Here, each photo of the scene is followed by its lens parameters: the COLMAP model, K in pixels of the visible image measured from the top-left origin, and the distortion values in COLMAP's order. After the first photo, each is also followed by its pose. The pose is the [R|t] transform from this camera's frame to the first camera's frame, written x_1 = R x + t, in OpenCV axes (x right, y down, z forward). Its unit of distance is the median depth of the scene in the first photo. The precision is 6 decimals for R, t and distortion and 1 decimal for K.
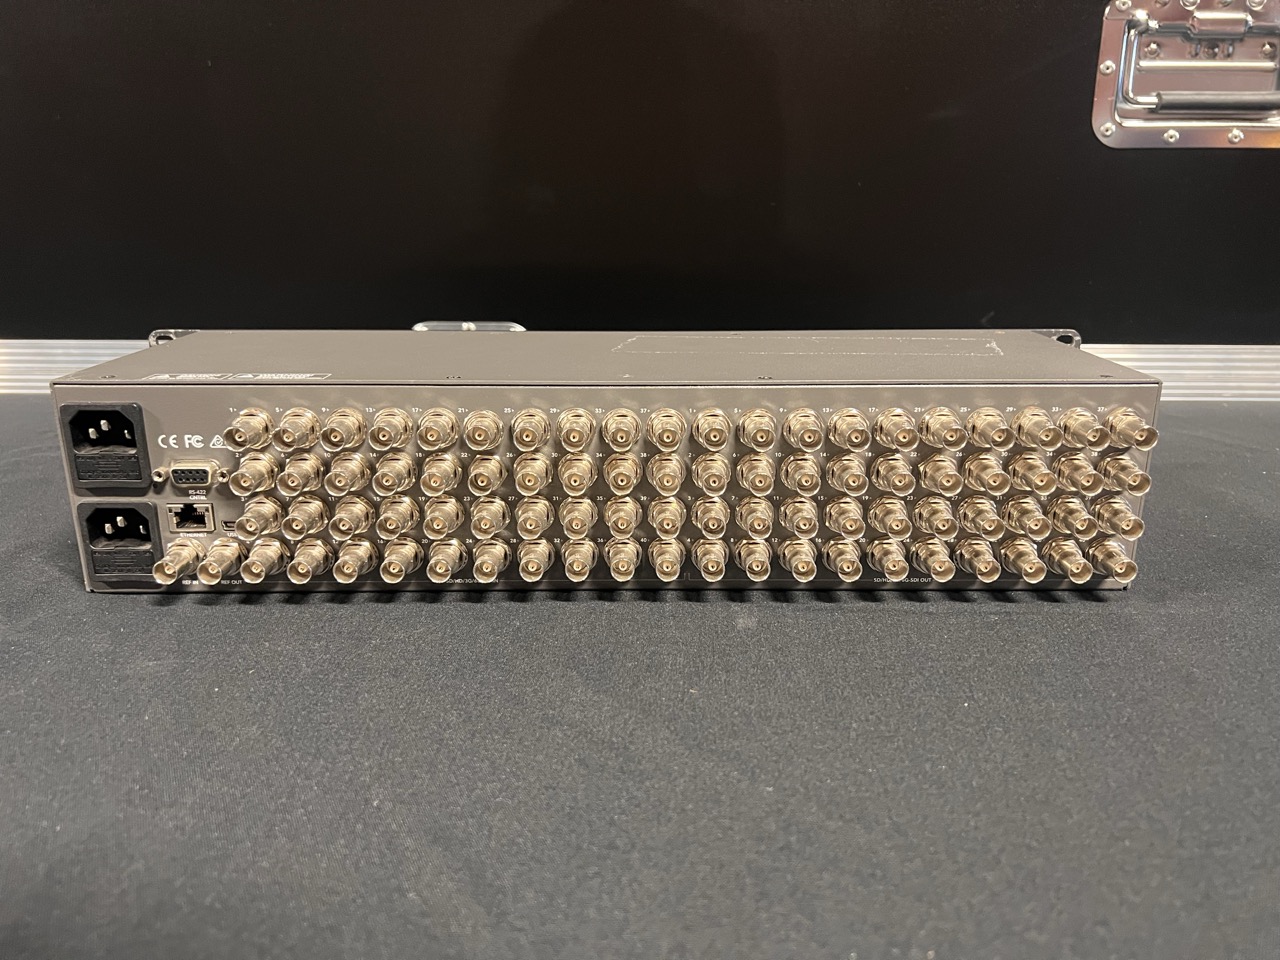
lens RADIAL K [[1017.2, 0, 639.4], [0, 1017.2, 469.1], [0, 0, 1]] dist [0.029270, -0.030537]
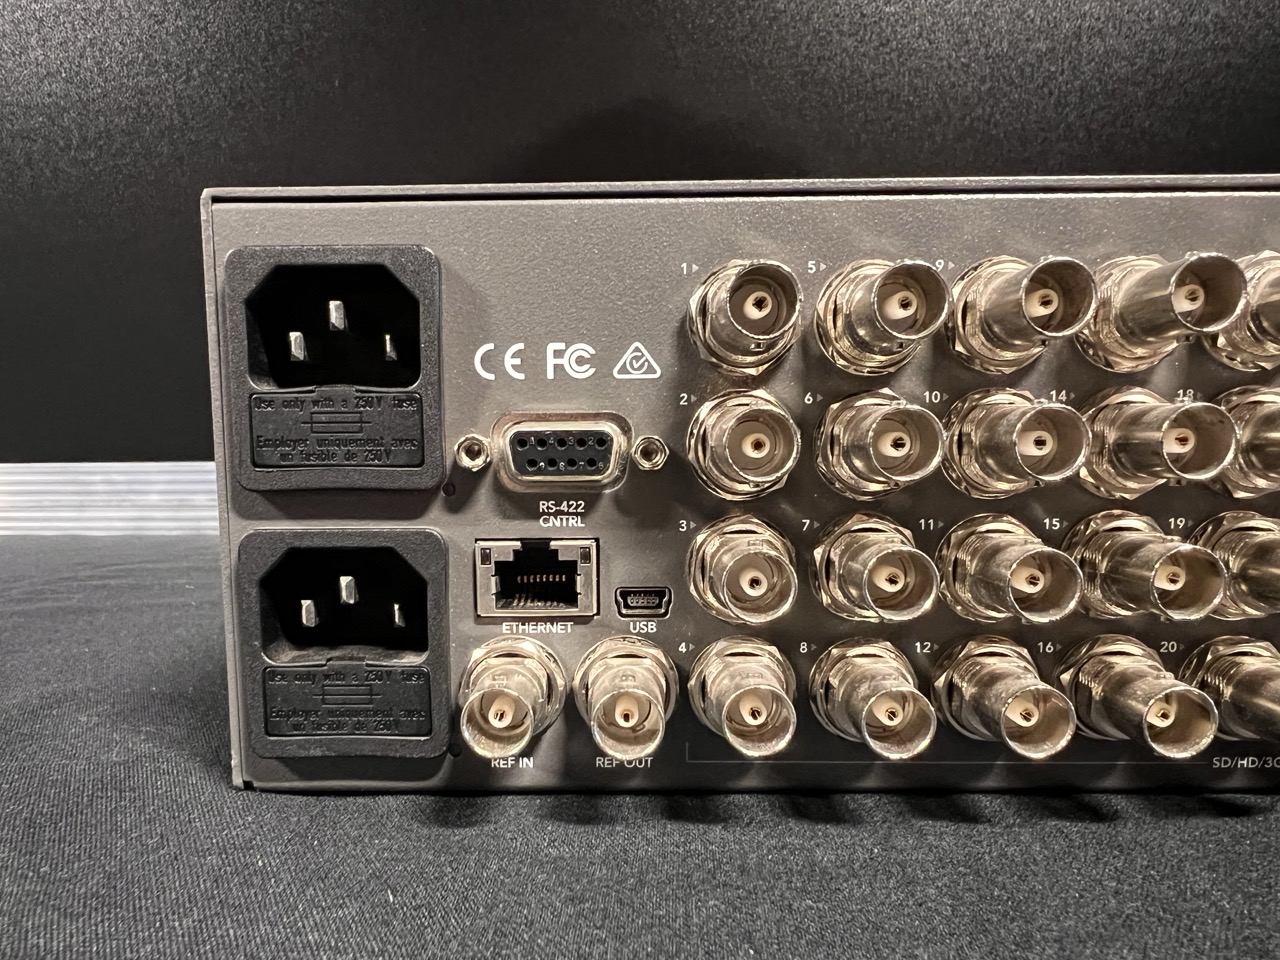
lens RADIAL K [[1017.2, 0, 639.1], [0, 1017.2, 484.5], [0, 0, 1]] dist [0.029270, -0.030537]
pose [[0.999631, -0.004169, -0.026855, -0.393729], [-0.000578, 0.984678, -0.174384, 0.078398], [0.027171, 0.174335, 0.984312, 0.636643]]
